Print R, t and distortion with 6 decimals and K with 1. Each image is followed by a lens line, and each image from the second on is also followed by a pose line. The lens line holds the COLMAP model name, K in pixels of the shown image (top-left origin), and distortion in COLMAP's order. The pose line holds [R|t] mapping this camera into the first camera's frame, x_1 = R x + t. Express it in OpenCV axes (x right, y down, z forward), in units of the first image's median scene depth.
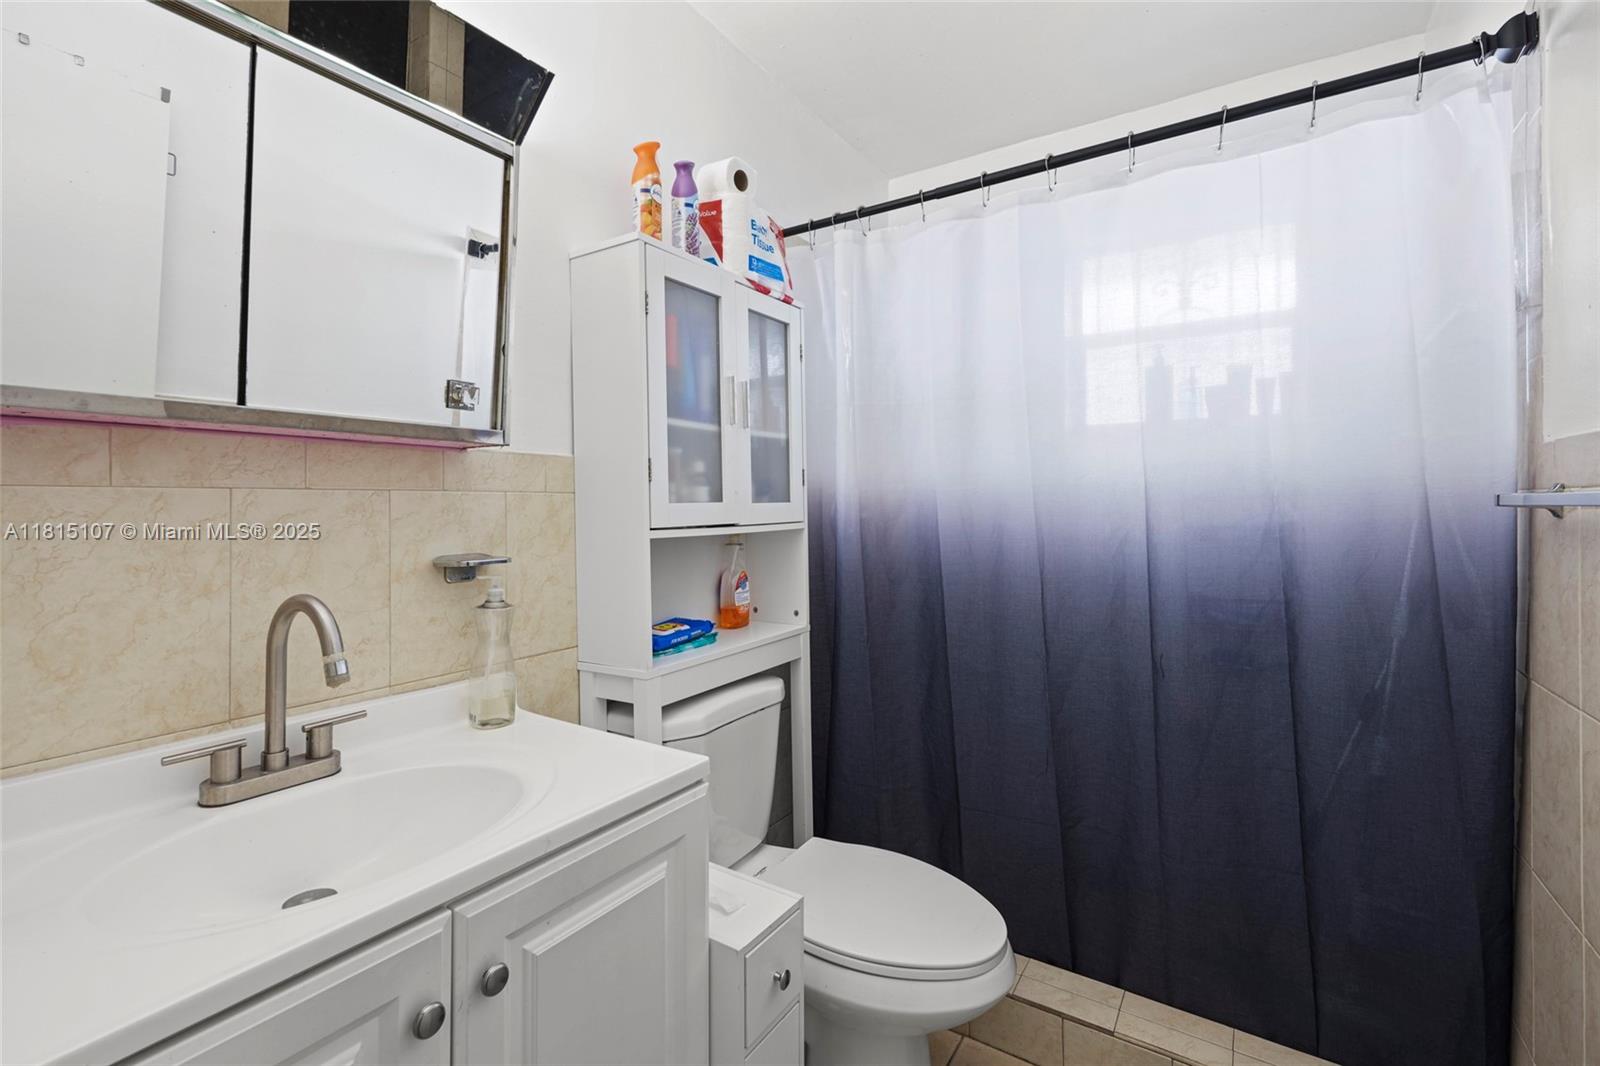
lens RADIAL K [[704.8, 0, 800.0], [0, 704.8, 533.0], [0, 0, 1]] dist [0.001254, -0.000184]
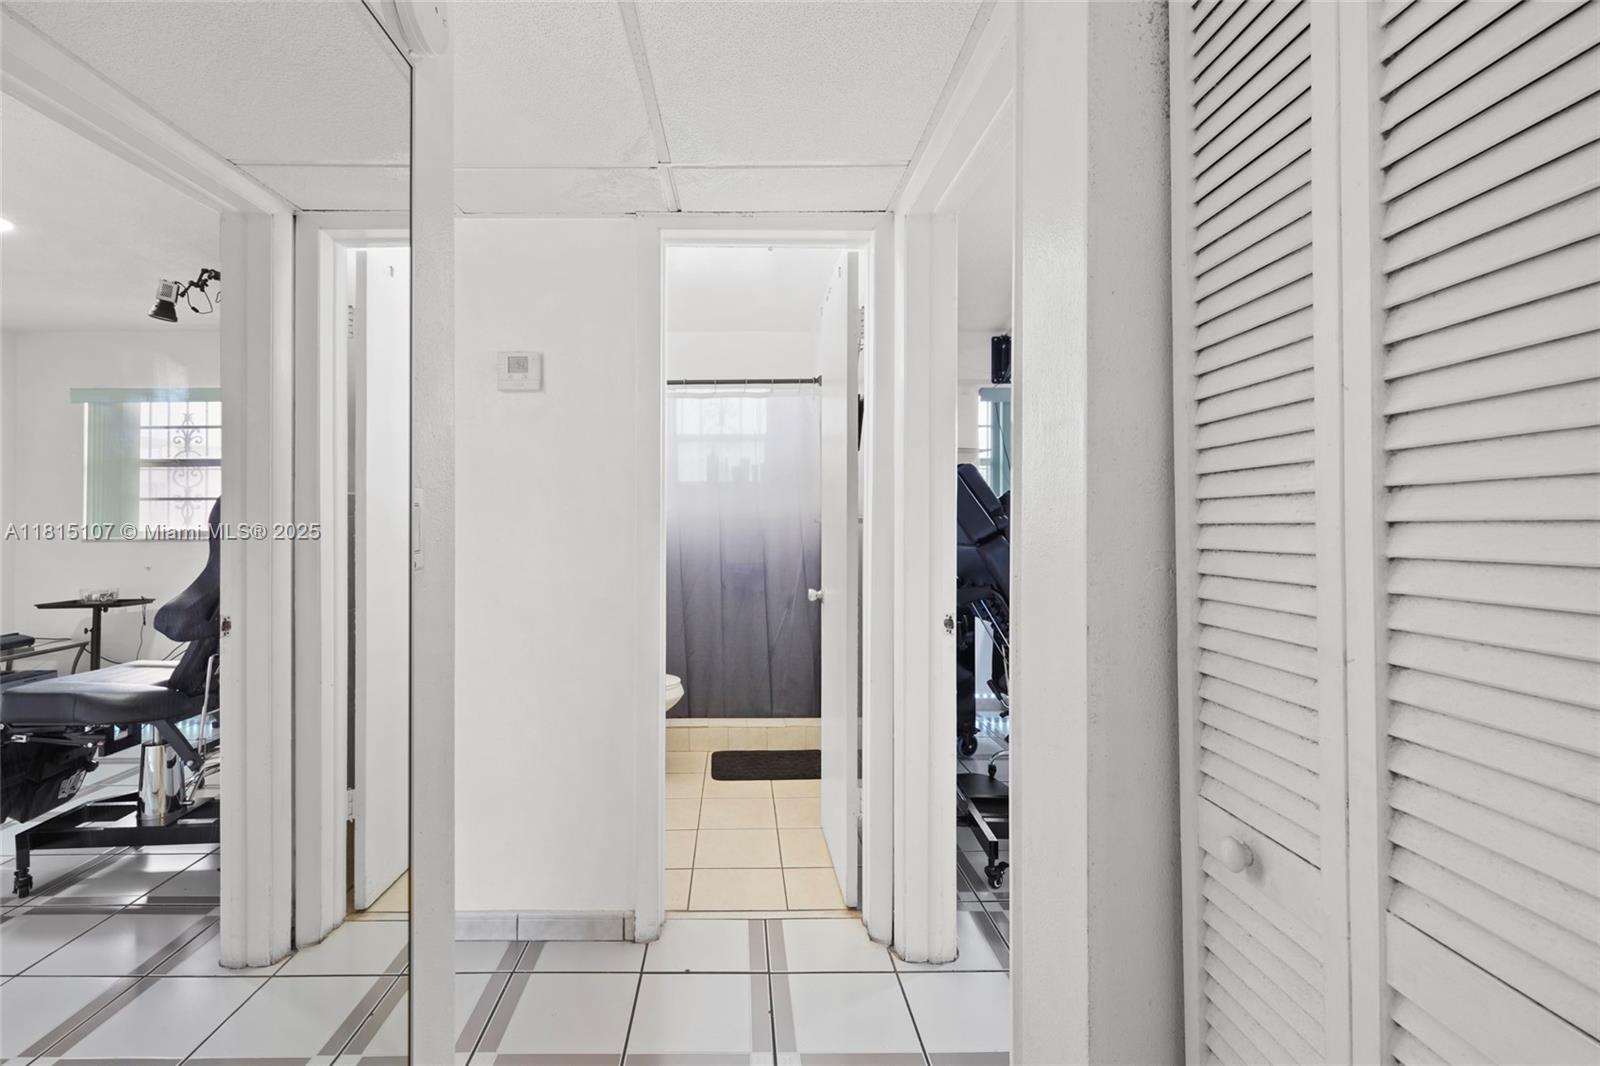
lens RADIAL K [[704.8, 0, 800.0], [0, 704.8, 533.0], [0, 0, 1]] dist [0.001254, -0.000184]
pose [[0.792581, 0.002820, 0.609761, -0.566863], [0.001323, 0.999979, -0.006344, 0.006114], [-0.609766, 0.005835, 0.792560, -0.823424]]
